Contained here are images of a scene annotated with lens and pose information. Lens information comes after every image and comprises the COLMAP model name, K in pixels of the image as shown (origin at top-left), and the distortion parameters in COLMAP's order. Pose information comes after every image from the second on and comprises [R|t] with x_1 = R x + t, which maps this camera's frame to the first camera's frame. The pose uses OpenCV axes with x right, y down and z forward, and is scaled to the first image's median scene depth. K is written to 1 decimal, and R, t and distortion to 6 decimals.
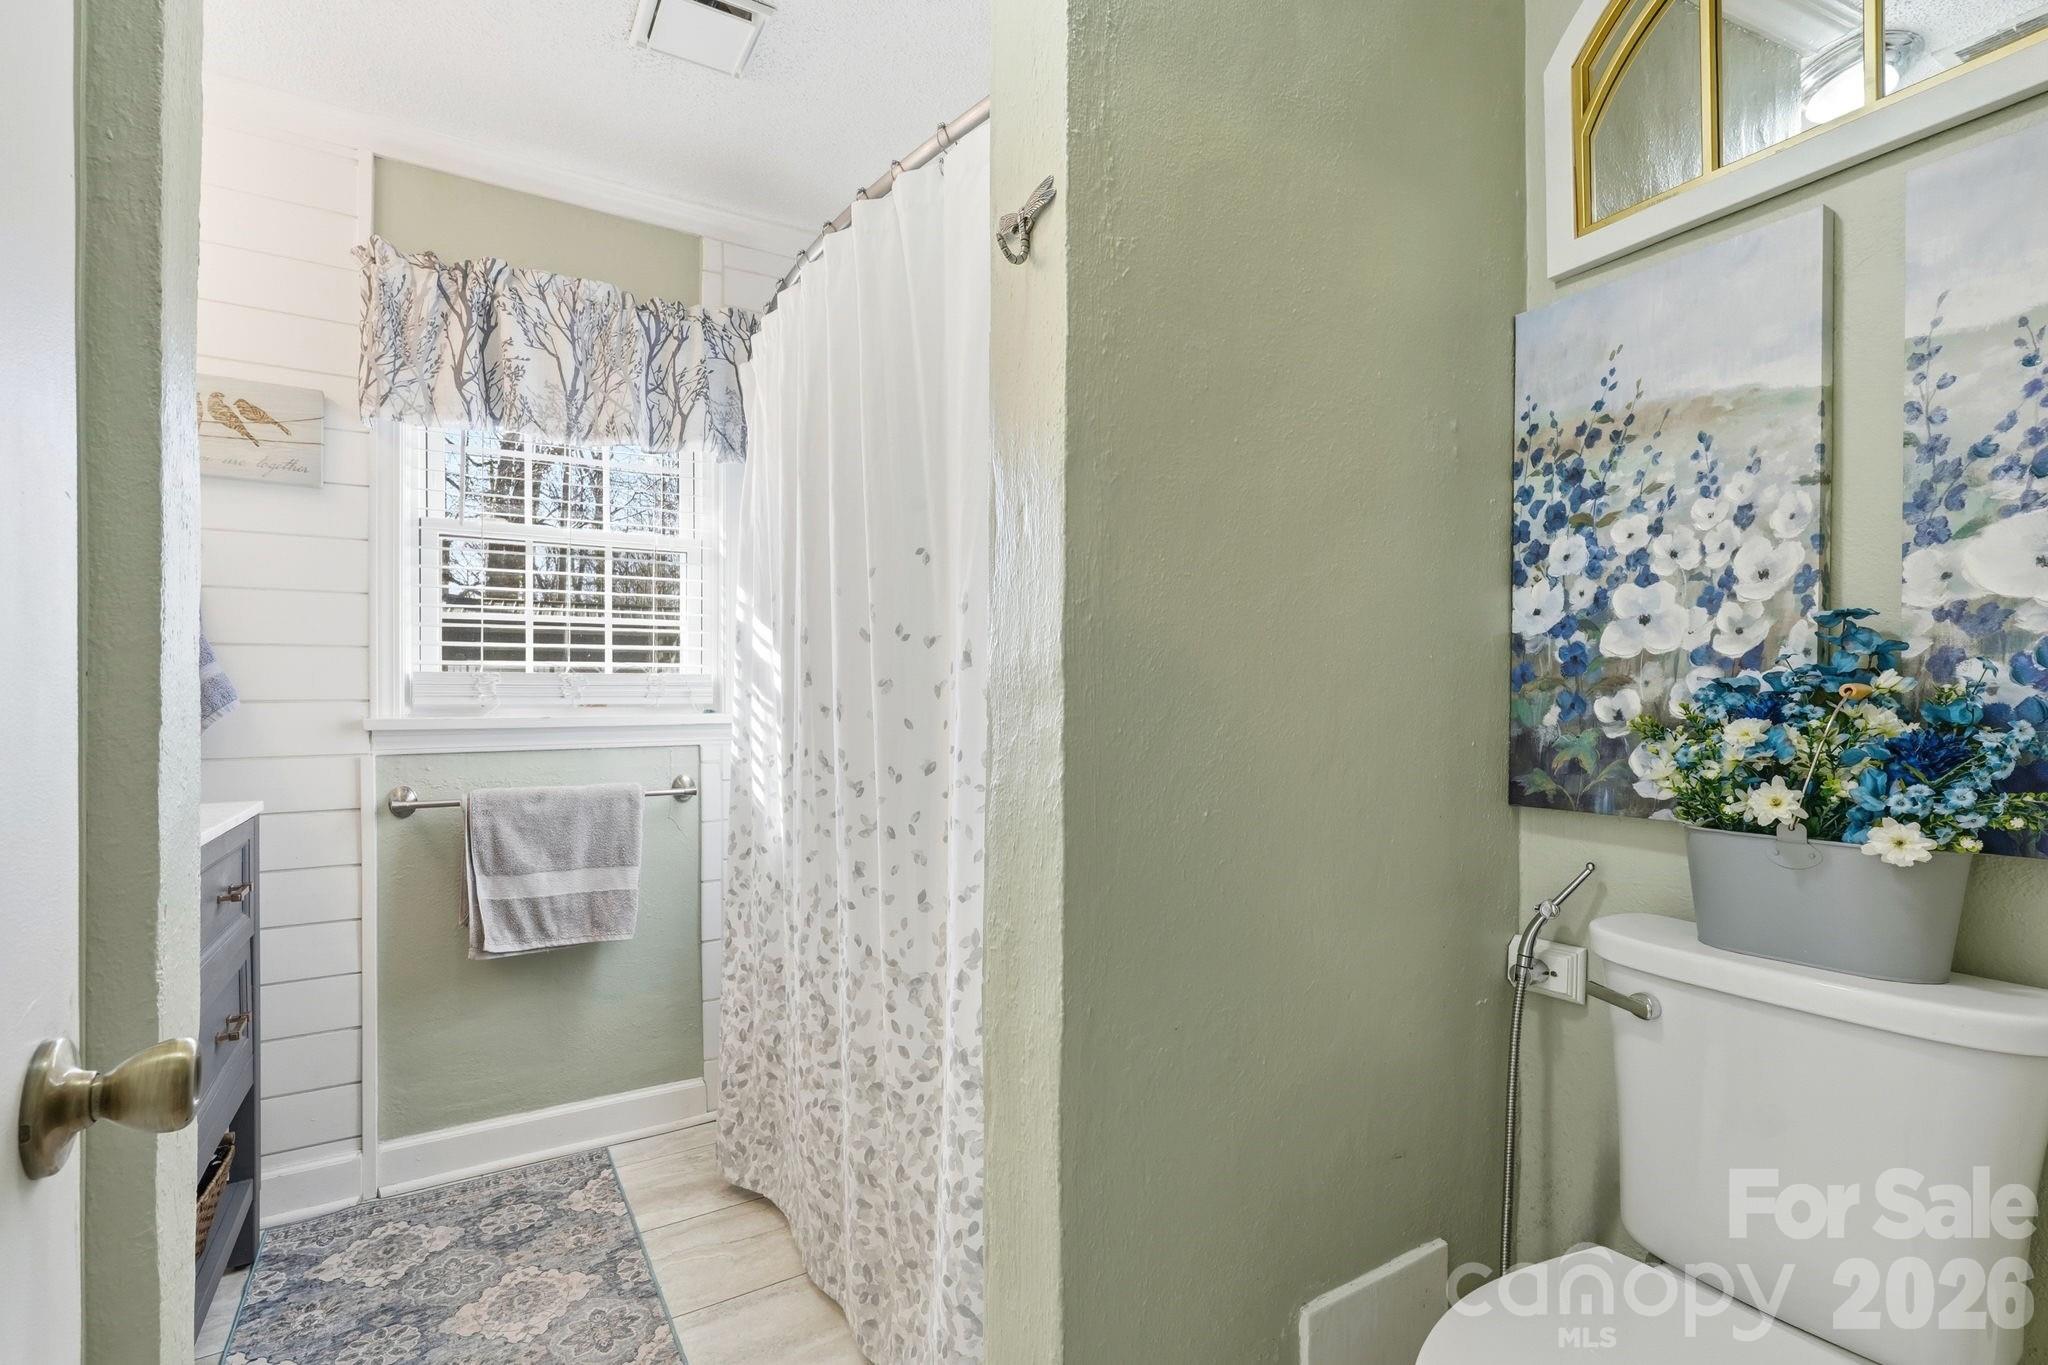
lens RADIAL K [[952.2, 0, 1019.7], [0, 952.2, 680.2], [0, 0, 1]] dist [-0.004540, 0.000115]
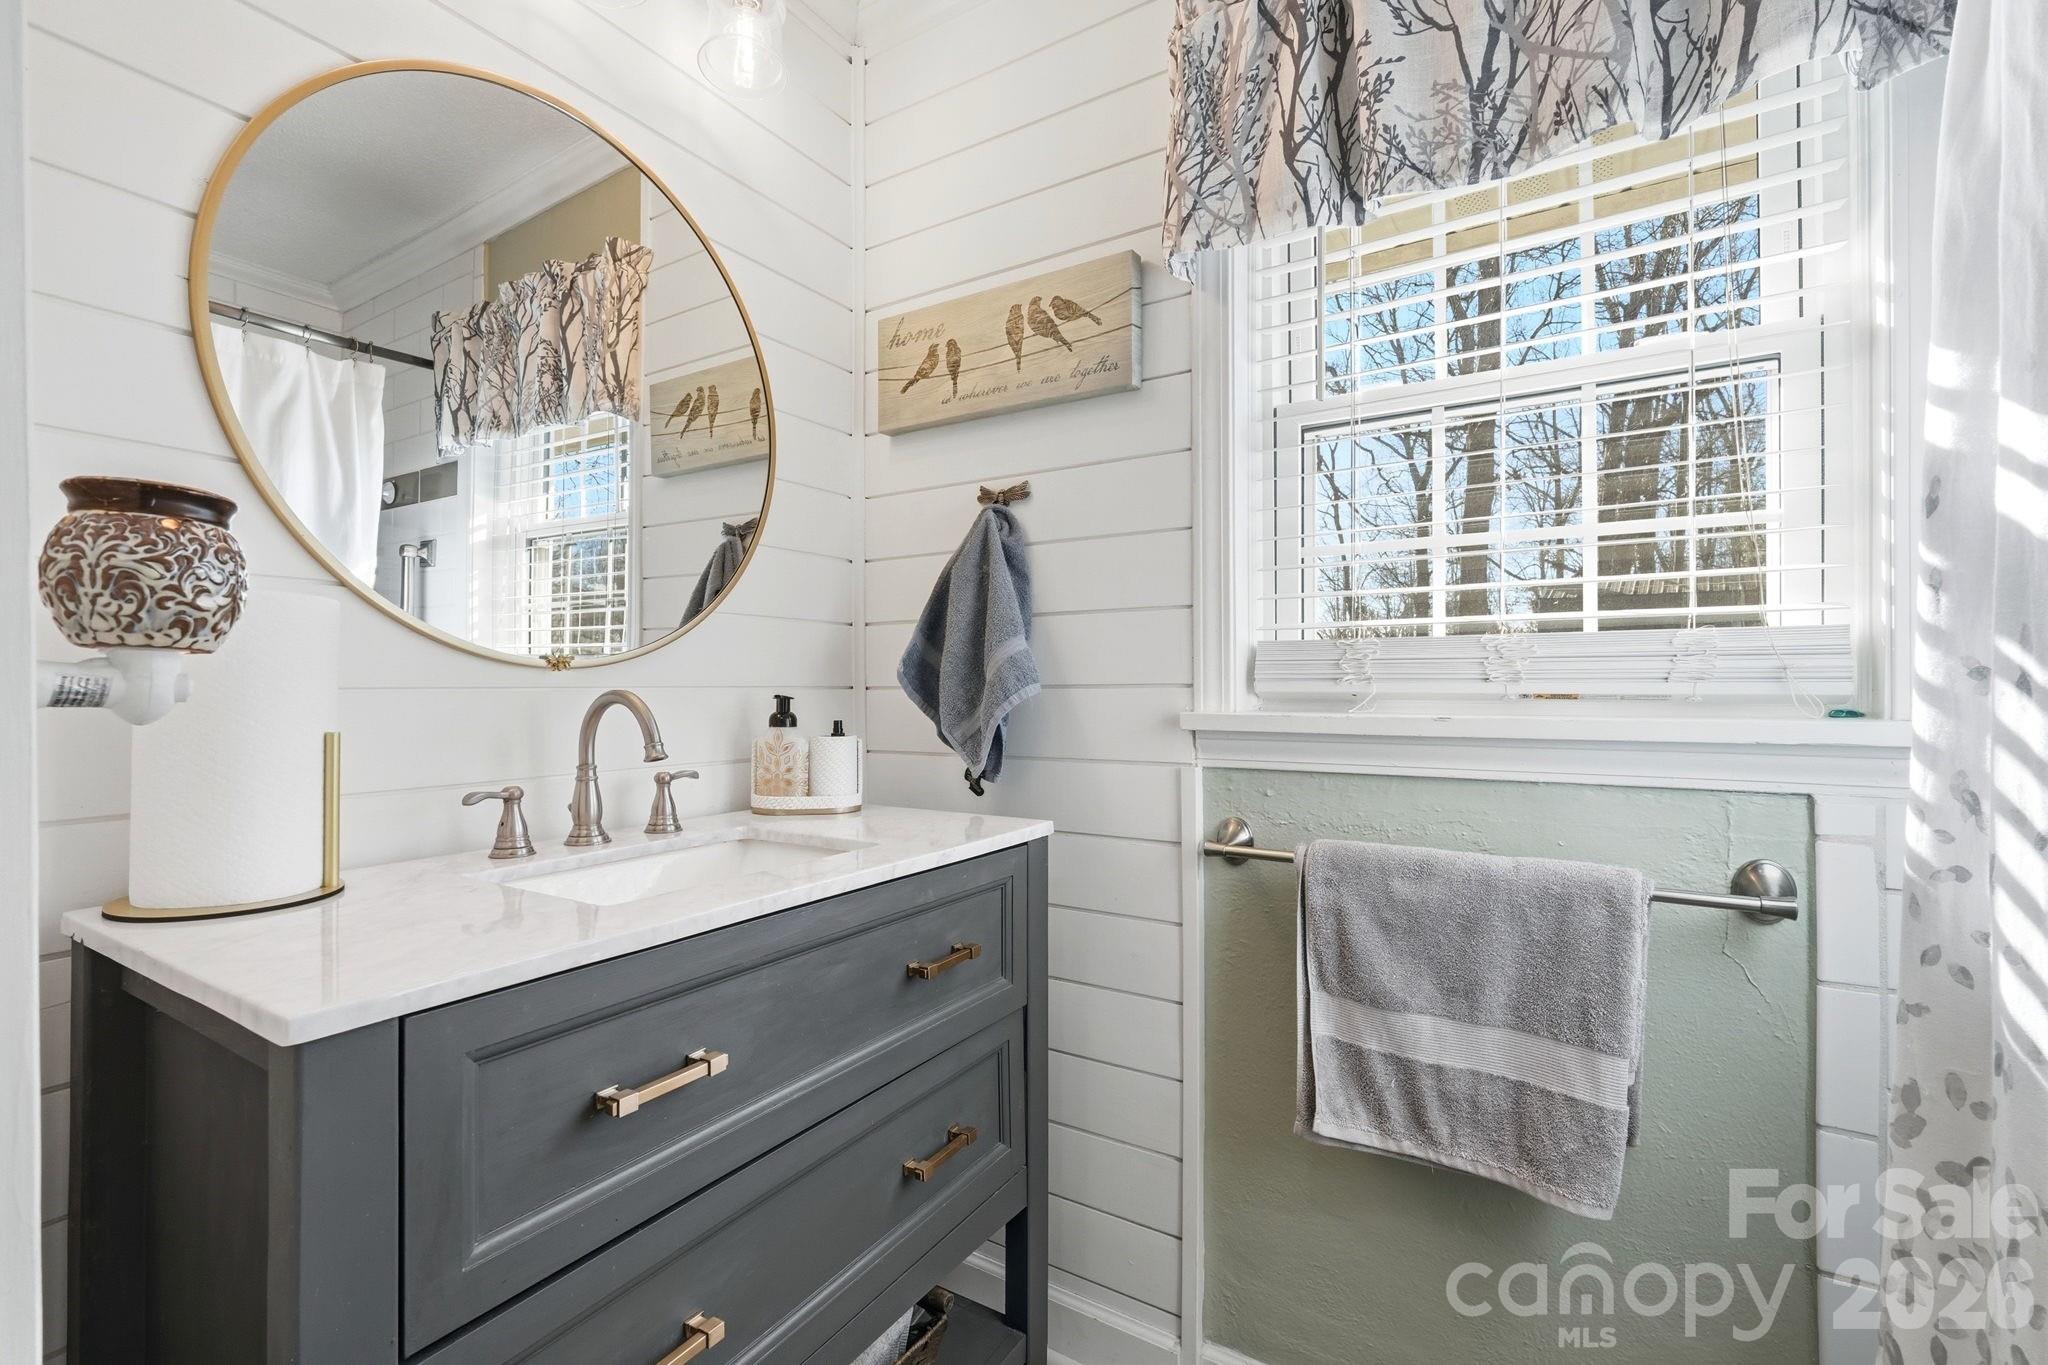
lens RADIAL K [[883.7, 0, 1028.3], [0, 883.7, 686.1], [0, 0, 1]] dist [-0.024142, 0.010527]
pose [[0.451105, 0.003886, -0.892462, -0.169063], [0.012770, 0.999860, 0.010809, 0.013183], [0.892379, -0.016273, 0.450993, 0.588941]]
